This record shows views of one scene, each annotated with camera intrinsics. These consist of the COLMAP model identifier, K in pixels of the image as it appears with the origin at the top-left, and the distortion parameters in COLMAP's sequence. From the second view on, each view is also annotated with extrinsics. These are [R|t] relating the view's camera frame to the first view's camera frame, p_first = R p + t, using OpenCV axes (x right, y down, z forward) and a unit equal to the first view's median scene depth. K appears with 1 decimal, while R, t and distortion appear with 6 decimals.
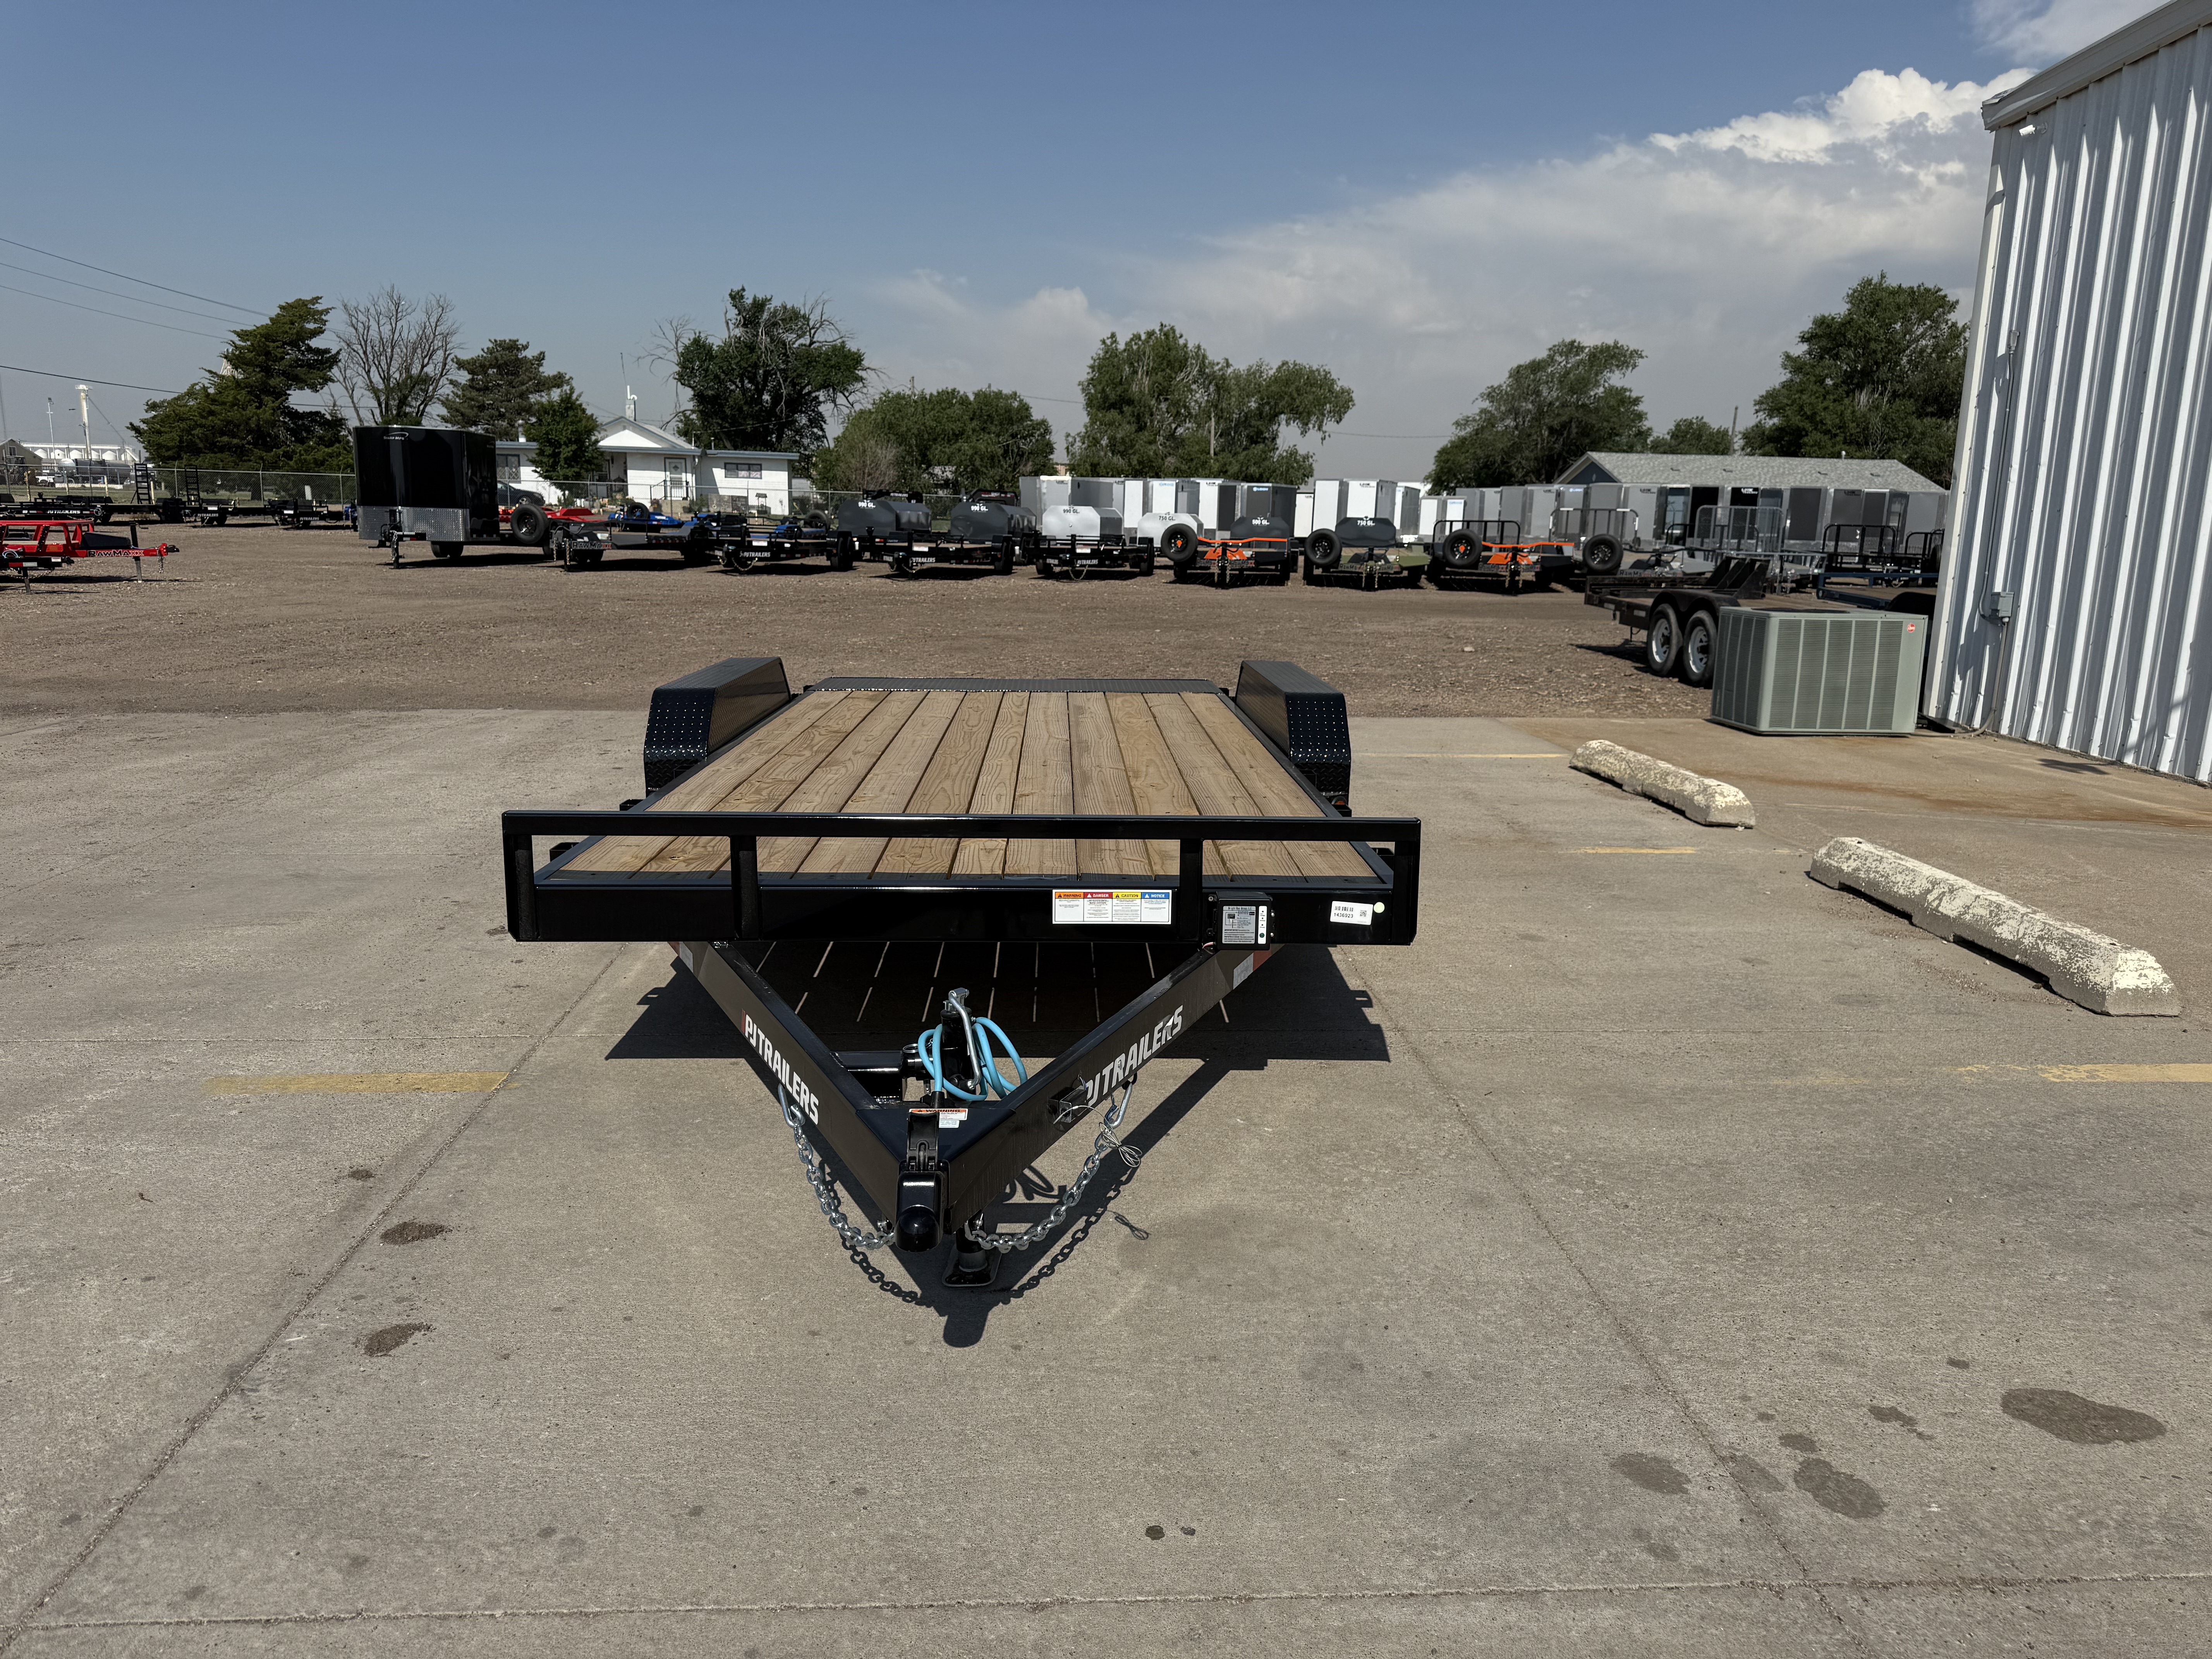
lens RADIAL K [[1553.2, 0, 1095.8], [0, 1553.2, 832.2], [0, 0, 1]] dist [0.047862, -0.059542]
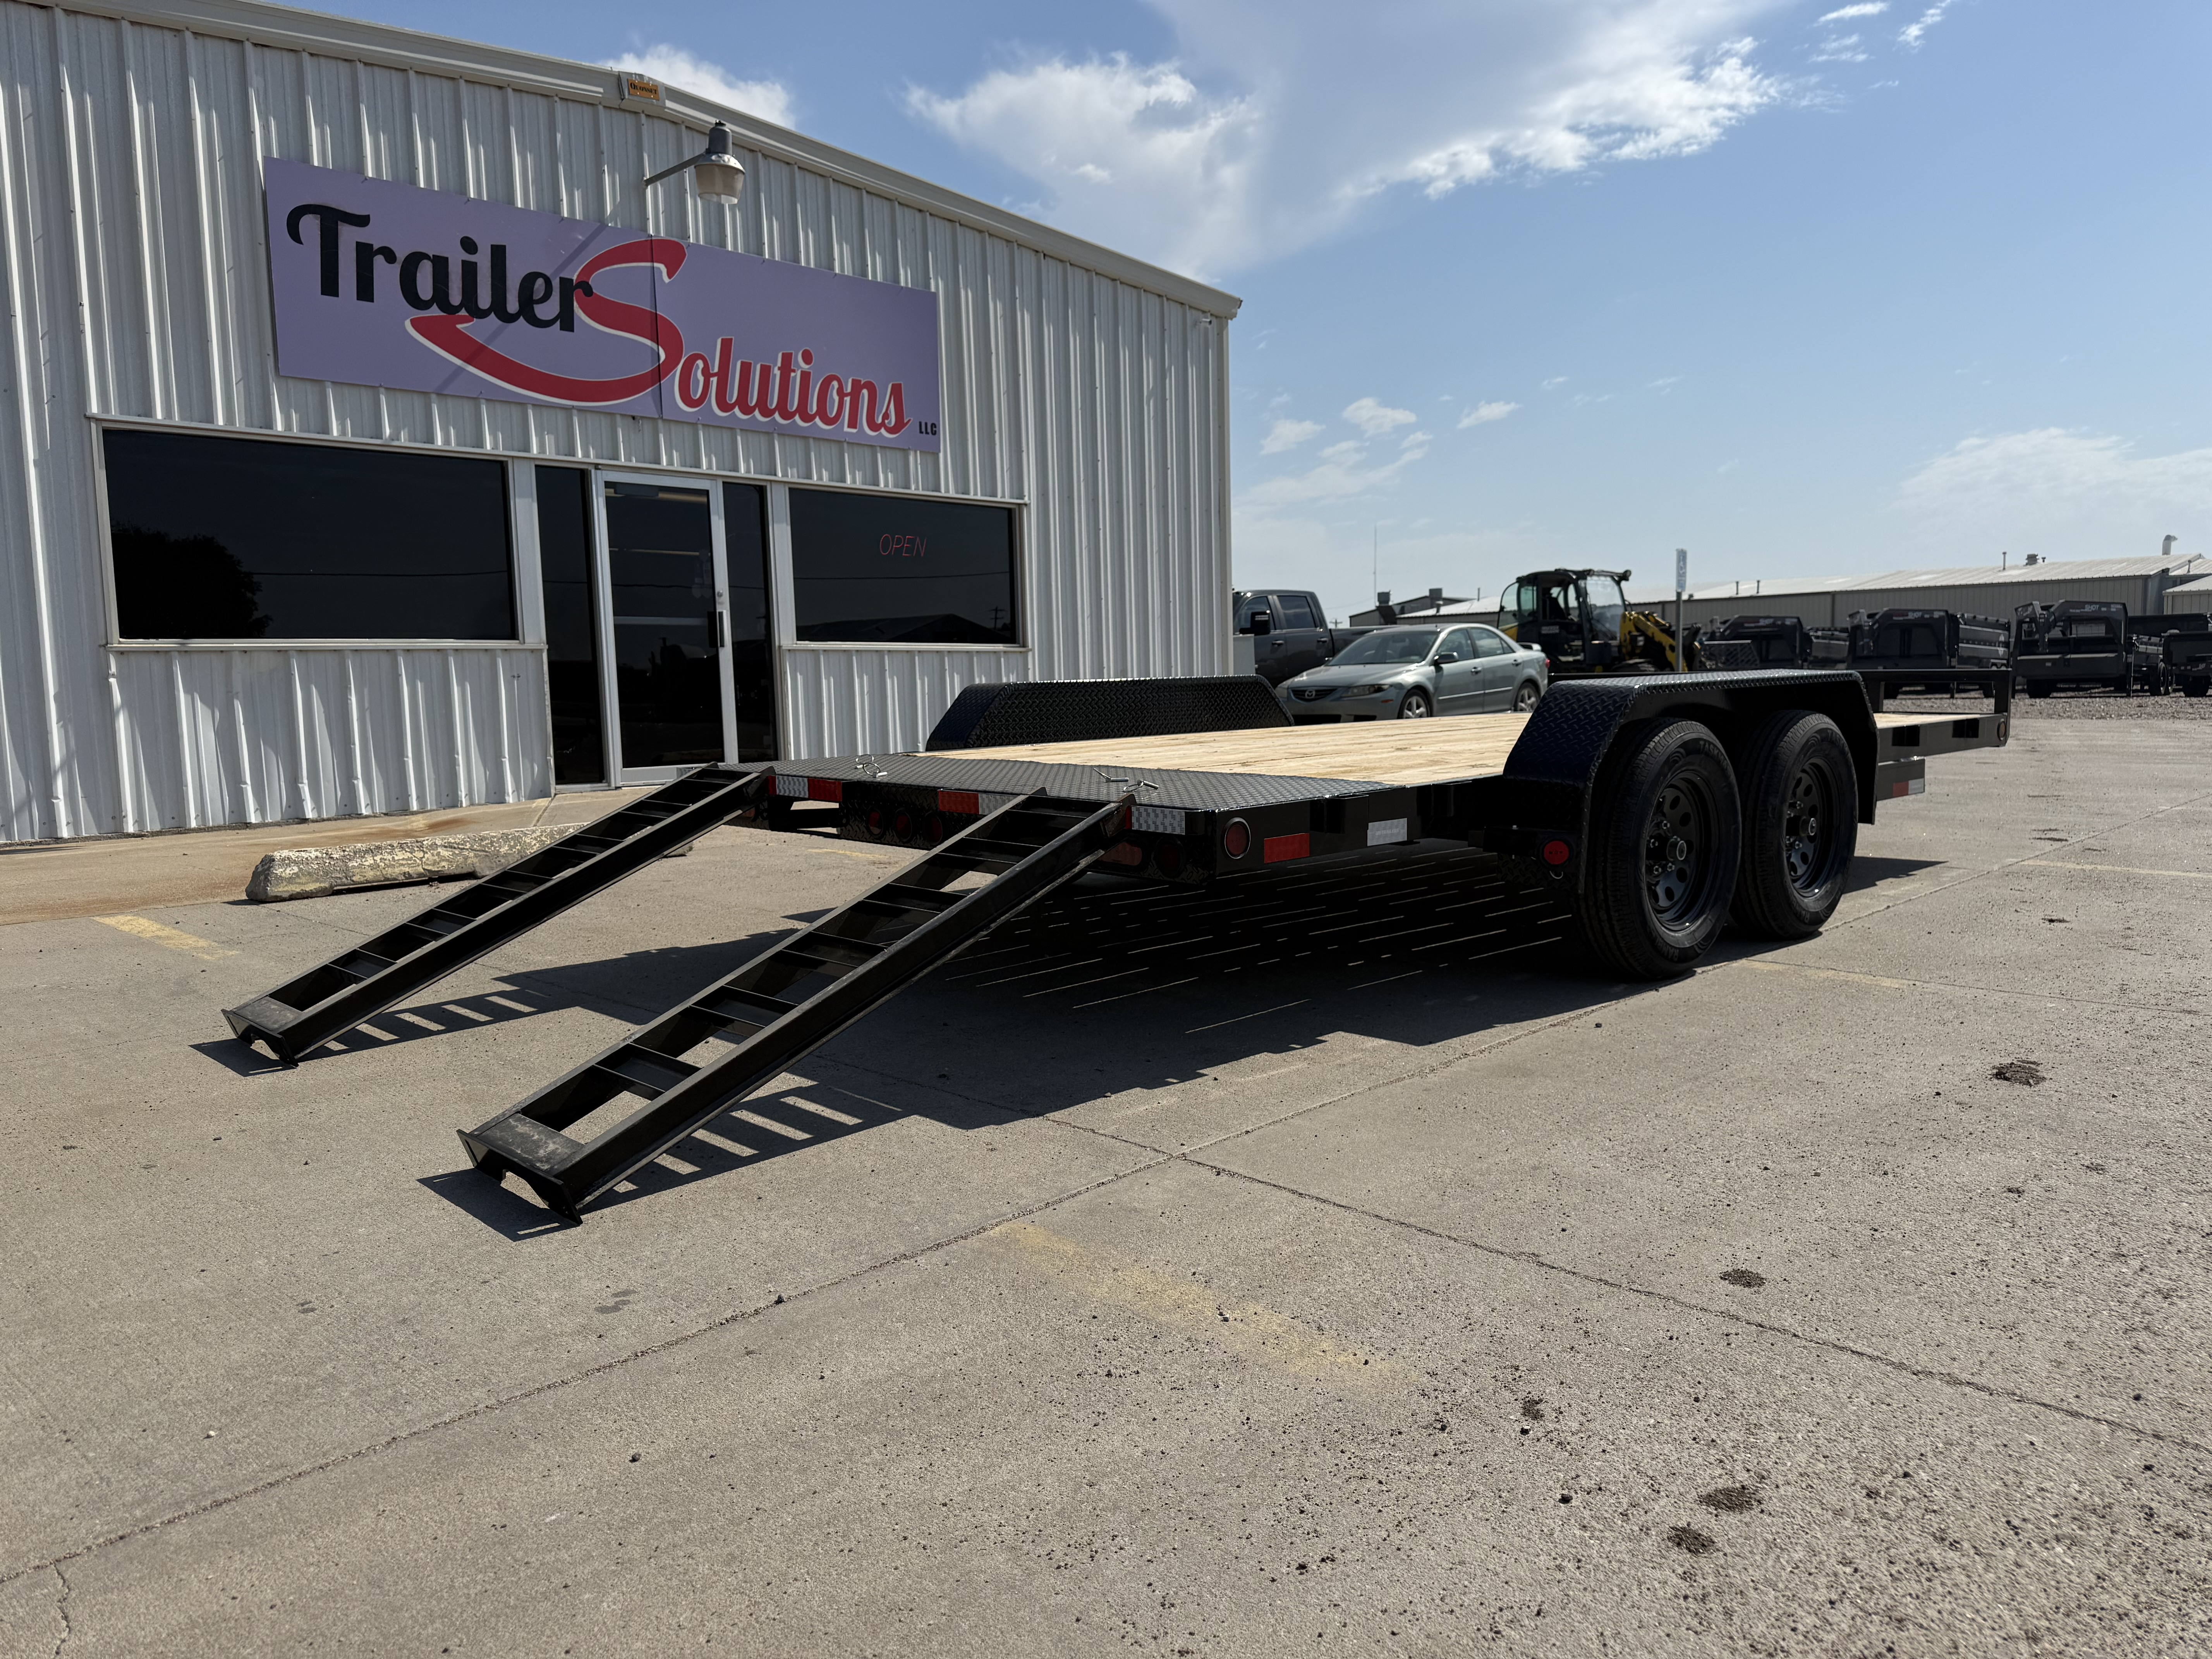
lens RADIAL K [[1553.2, 0, 1108.5], [0, 1553.2, 851.1], [0, 0, 1]] dist [0.047862, -0.059542]
pose [[-0.673844, -0.087908, 0.733625, -0.390843], [0.156386, 0.953434, 0.257890, -0.170165], [-0.722134, 0.288507, -0.628718, 1.136700]]
